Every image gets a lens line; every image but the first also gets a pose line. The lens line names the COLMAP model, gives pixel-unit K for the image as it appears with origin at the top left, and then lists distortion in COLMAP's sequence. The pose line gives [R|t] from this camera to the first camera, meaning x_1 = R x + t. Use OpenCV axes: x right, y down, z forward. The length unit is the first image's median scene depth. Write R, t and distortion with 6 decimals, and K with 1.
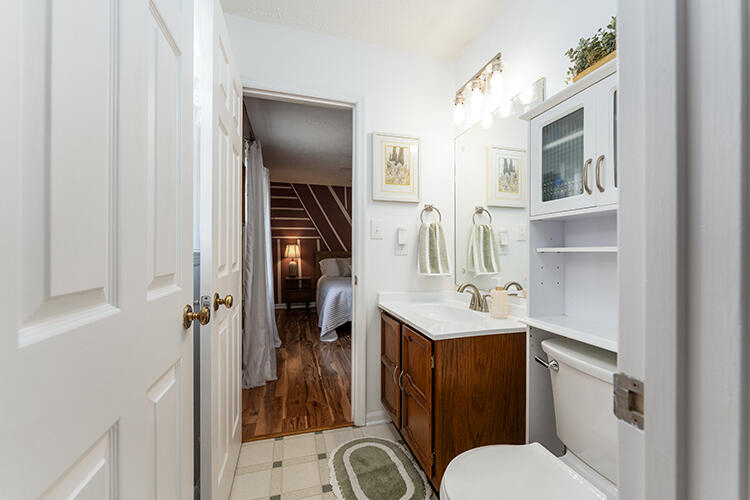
lens RADIAL K [[300.9, 0, 375.0], [0, 300.9, 250.0], [0, 0, 1]] dist [-0.000298, -0.000042]
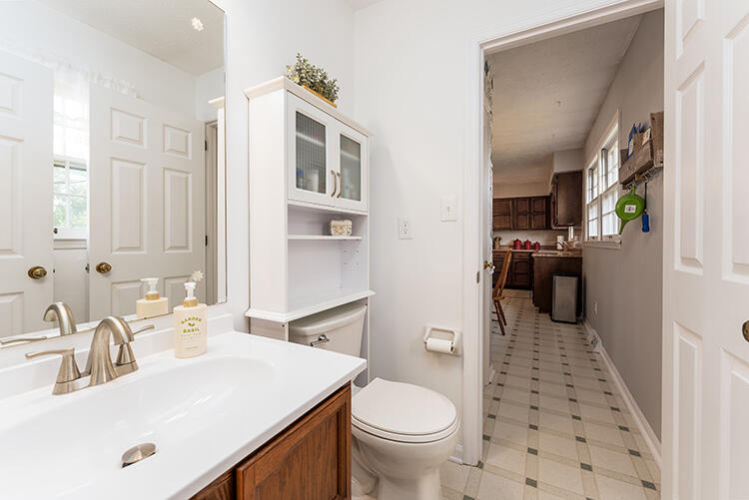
lens RADIAL K [[297.5, 0, 390.8], [0, 297.5, 242.2], [0, 0, 1]] dist [-0.000318, -0.000032]
pose [[-0.731614, -0.008738, 0.681663, -0.326124], [-0.008044, 0.999959, 0.004185, 0.009059], [-0.681671, -0.002422, -0.731655, 1.501900]]
